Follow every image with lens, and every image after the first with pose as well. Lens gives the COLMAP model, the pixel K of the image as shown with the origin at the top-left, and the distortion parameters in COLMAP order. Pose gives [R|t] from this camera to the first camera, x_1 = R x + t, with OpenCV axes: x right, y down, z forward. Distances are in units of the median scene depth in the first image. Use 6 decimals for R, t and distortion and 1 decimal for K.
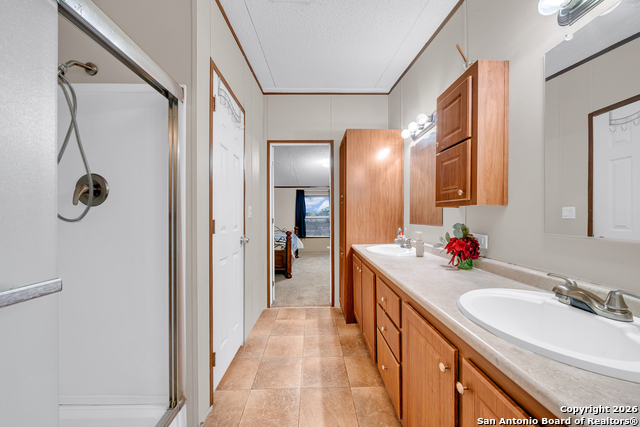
lens RADIAL K [[219.7, 0, 318.2], [0, 219.7, 215.3], [0, 0, 1]] dist [-0.000942, -0.000043]
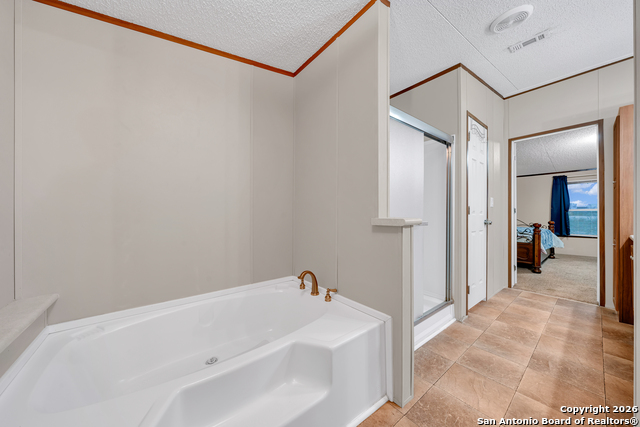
lens RADIAL K [[219.2, 0, 319.0], [0, 219.2, 213.5], [0, 0, 1]] dist [-0.004616, -0.000122]
pose [[0.594318, 0.004173, -0.804220, 0.095323], [0.004297, 0.999956, 0.008364, 0.028724], [0.804219, -0.008427, 0.594273, -0.463814]]
